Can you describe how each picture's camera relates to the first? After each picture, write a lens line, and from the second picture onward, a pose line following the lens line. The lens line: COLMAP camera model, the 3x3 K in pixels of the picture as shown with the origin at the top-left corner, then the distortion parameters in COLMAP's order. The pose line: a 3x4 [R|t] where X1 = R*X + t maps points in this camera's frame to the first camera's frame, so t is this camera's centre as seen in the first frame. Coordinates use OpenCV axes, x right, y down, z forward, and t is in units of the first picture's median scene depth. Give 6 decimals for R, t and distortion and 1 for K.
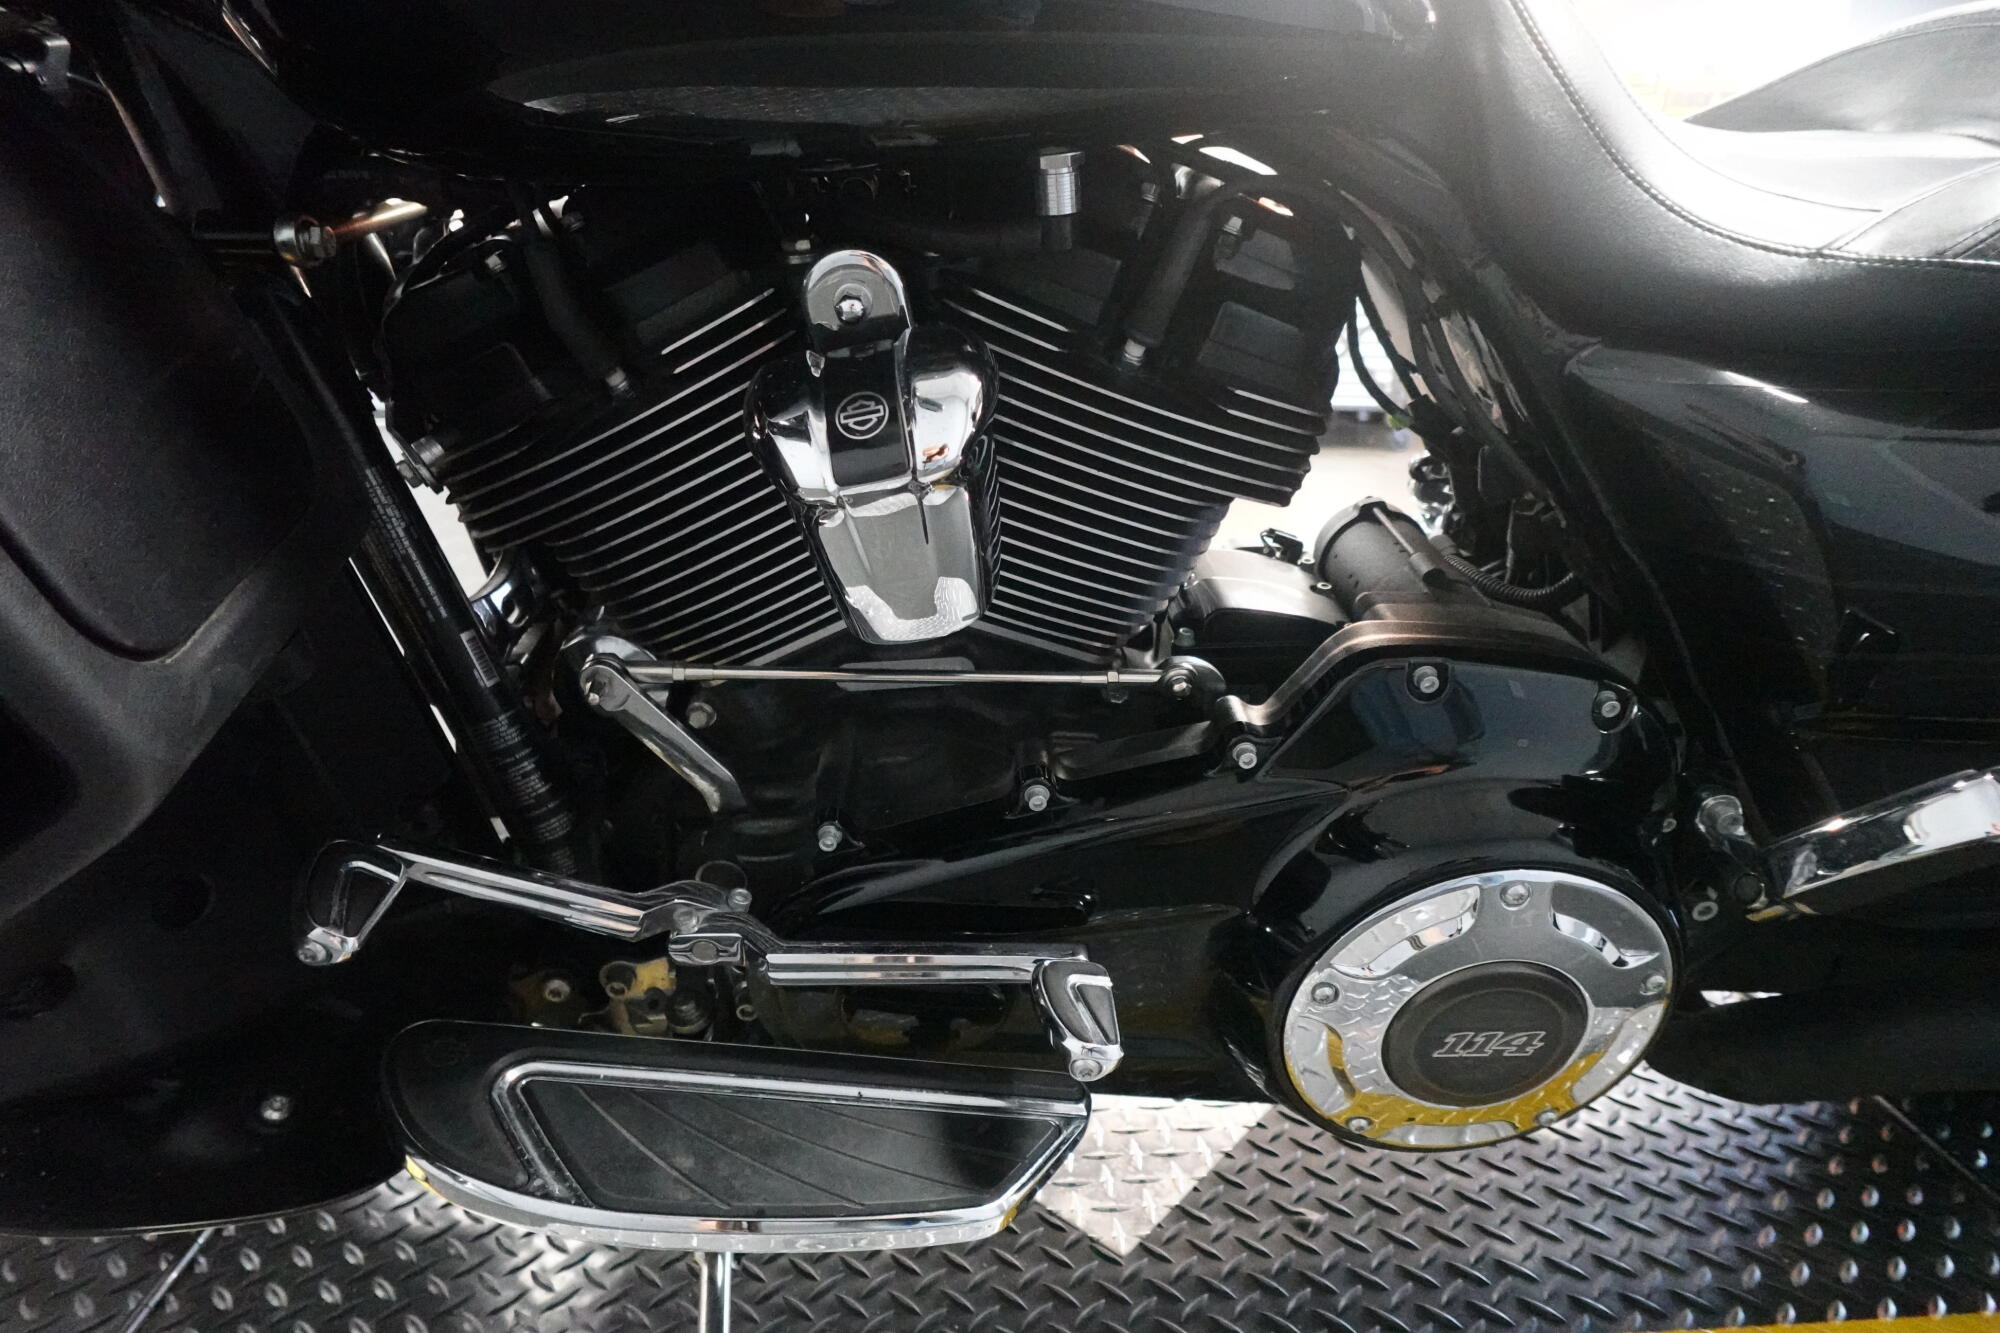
lens RADIAL K [[1122.0, 0, 1000.0], [0, 1122.0, 666.5], [0, 0, 1]] dist [-0.000652, -0.001580]
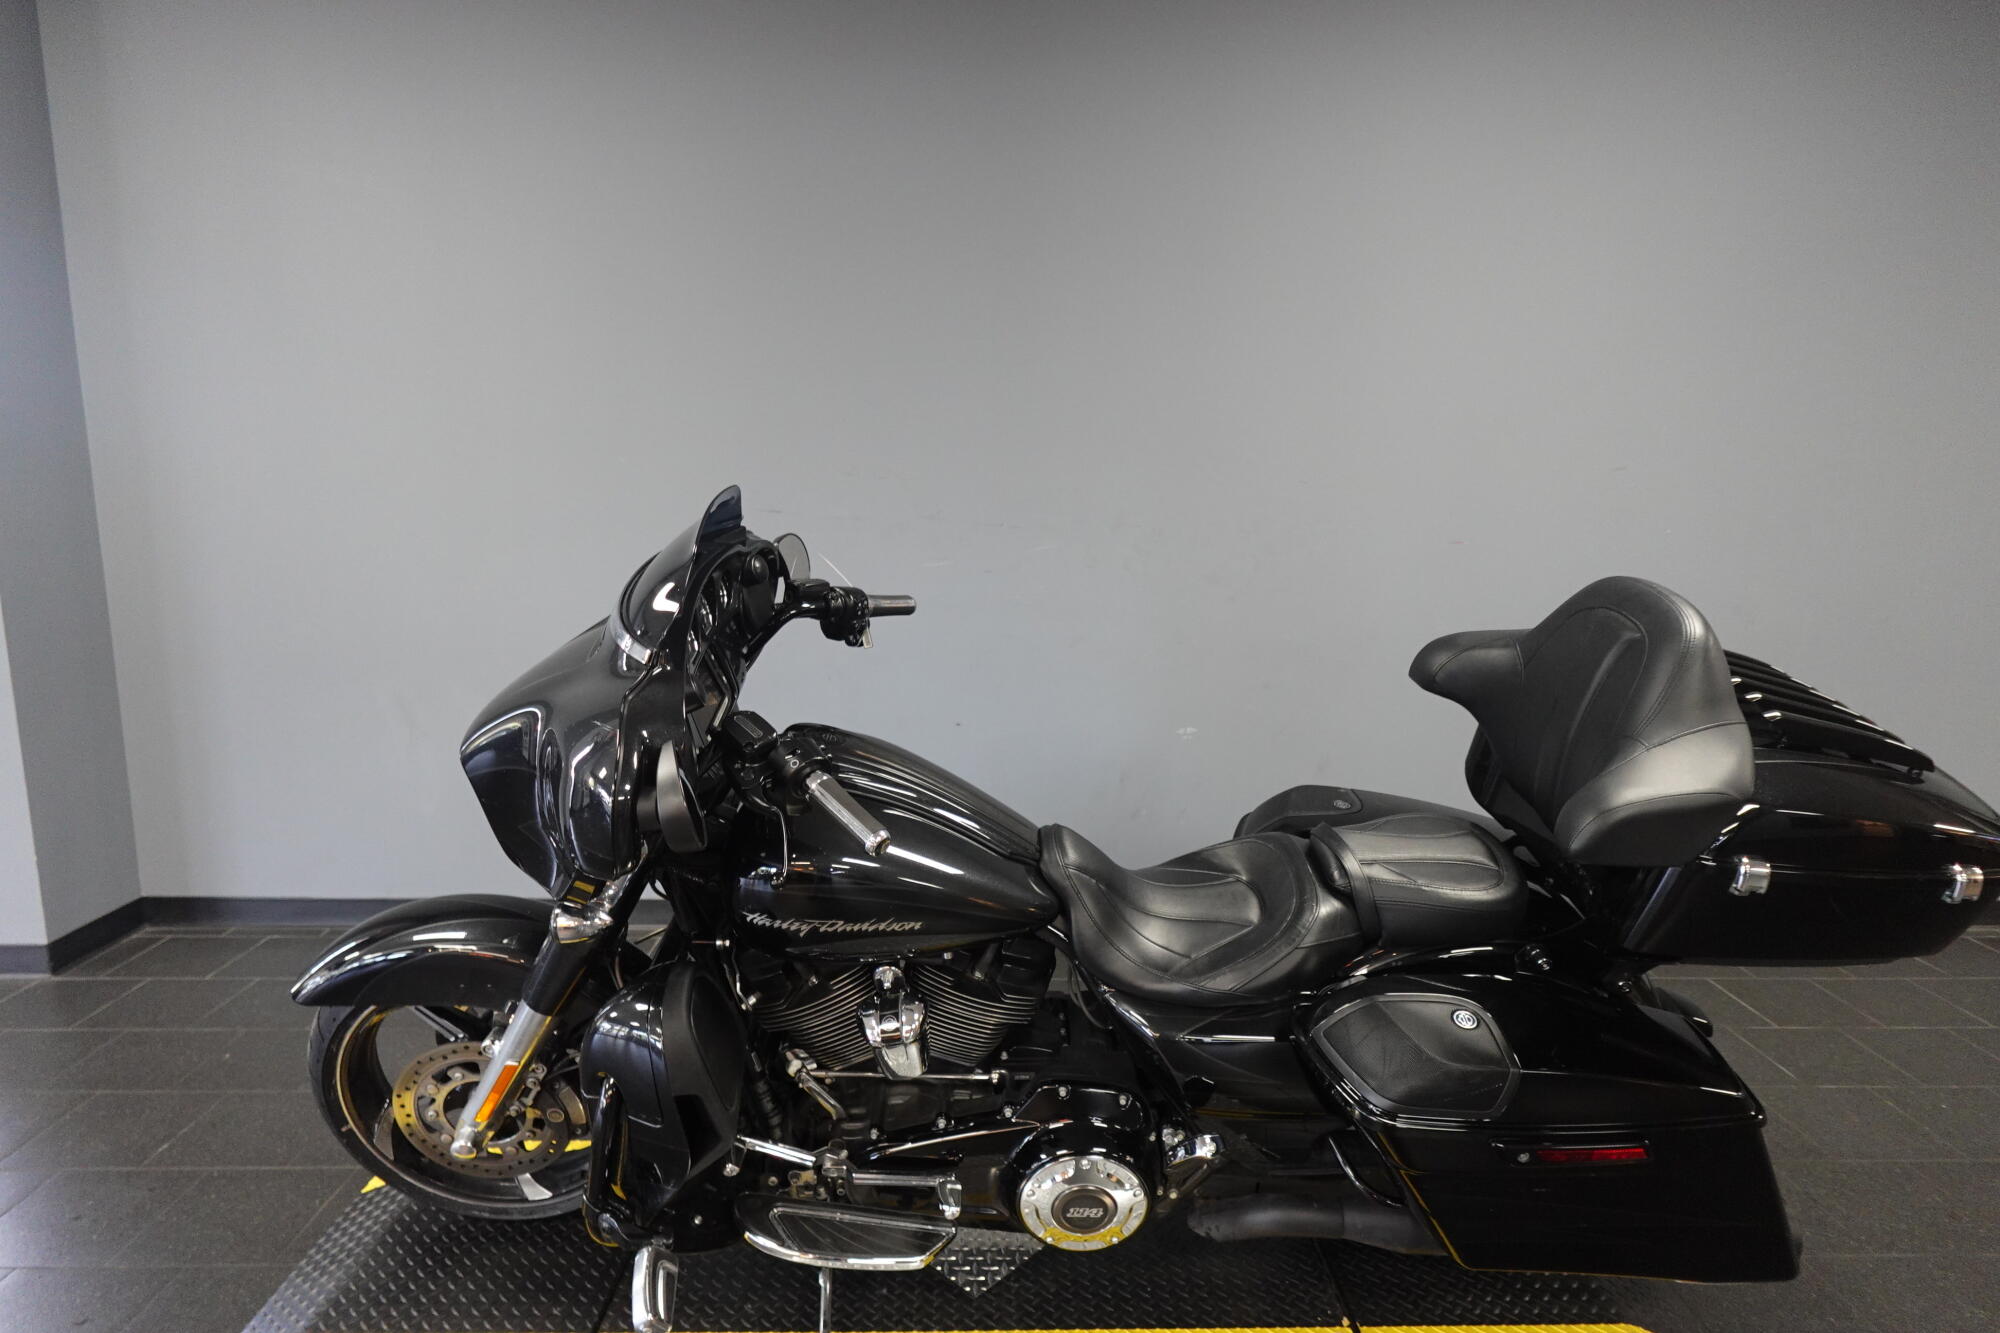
lens RADIAL K [[1128.6, 0, 1000.0], [0, 1128.6, 666.5], [0, 0, 1]] dist [-0.000203, -0.002054]
pose [[0.999449, 0.027088, -0.019179, 0.217420], [-0.029242, 0.992006, -0.122753, -0.748413], [0.015701, 0.123246, 0.992252, -2.217830]]
